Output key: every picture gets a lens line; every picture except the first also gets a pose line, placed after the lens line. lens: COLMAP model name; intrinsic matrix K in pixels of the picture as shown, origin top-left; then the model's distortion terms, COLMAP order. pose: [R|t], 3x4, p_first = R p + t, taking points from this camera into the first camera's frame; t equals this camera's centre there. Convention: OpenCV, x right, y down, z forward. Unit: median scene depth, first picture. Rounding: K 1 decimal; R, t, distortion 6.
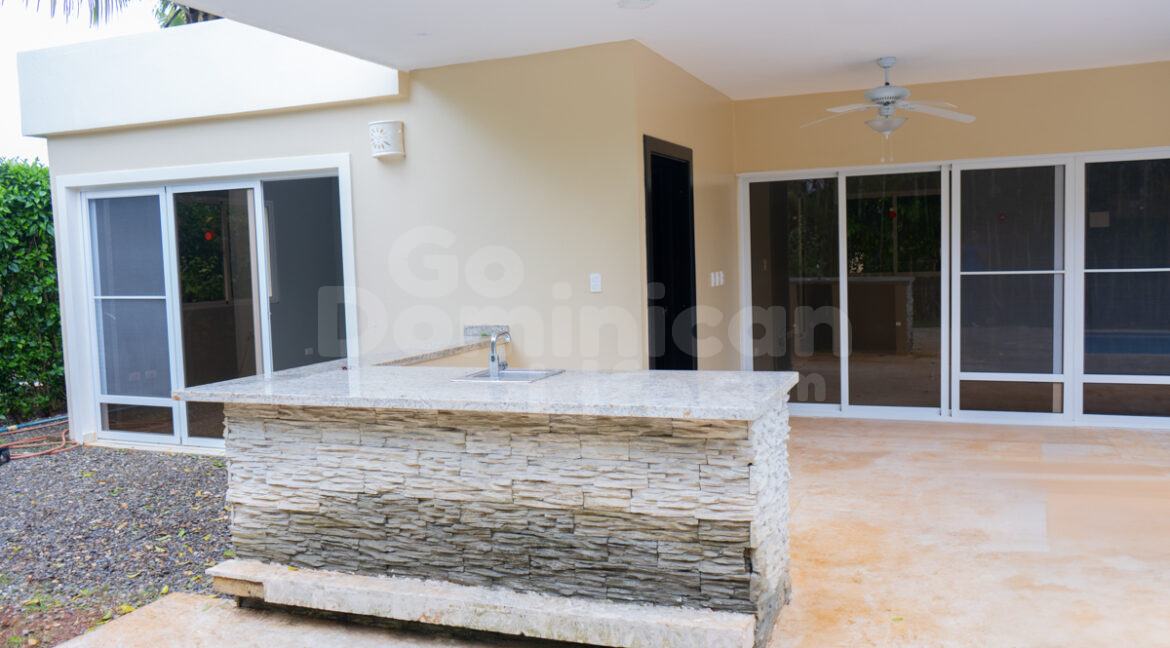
lens RADIAL K [[935.2, 0, 585.6], [0, 935.2, 323.8], [0, 0, 1]] dist [0.004137, 0.006137]
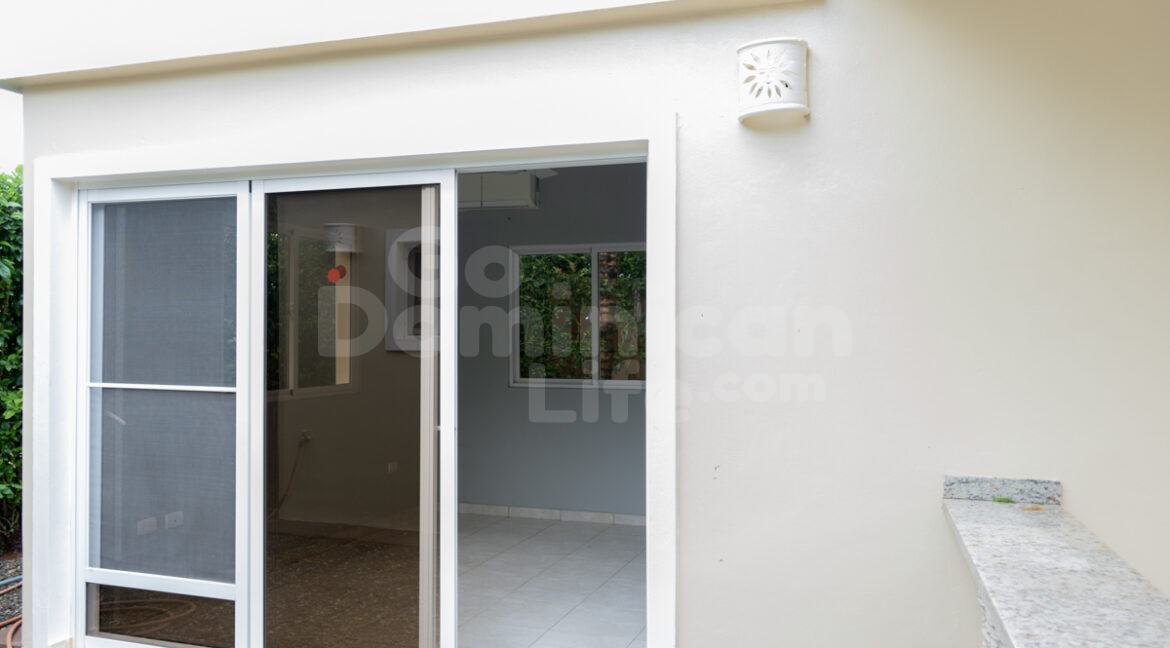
lens RADIAL K [[935.2, 0, 584.4], [0, 935.2, 324.2], [0, 0, 1]] dist [0.004137, 0.006137]
pose [[0.997389, 0.029680, 0.065841, -0.283456], [-0.024090, 0.996164, -0.084130, -0.024925], [-0.068085, 0.082324, 0.994277, 0.452629]]
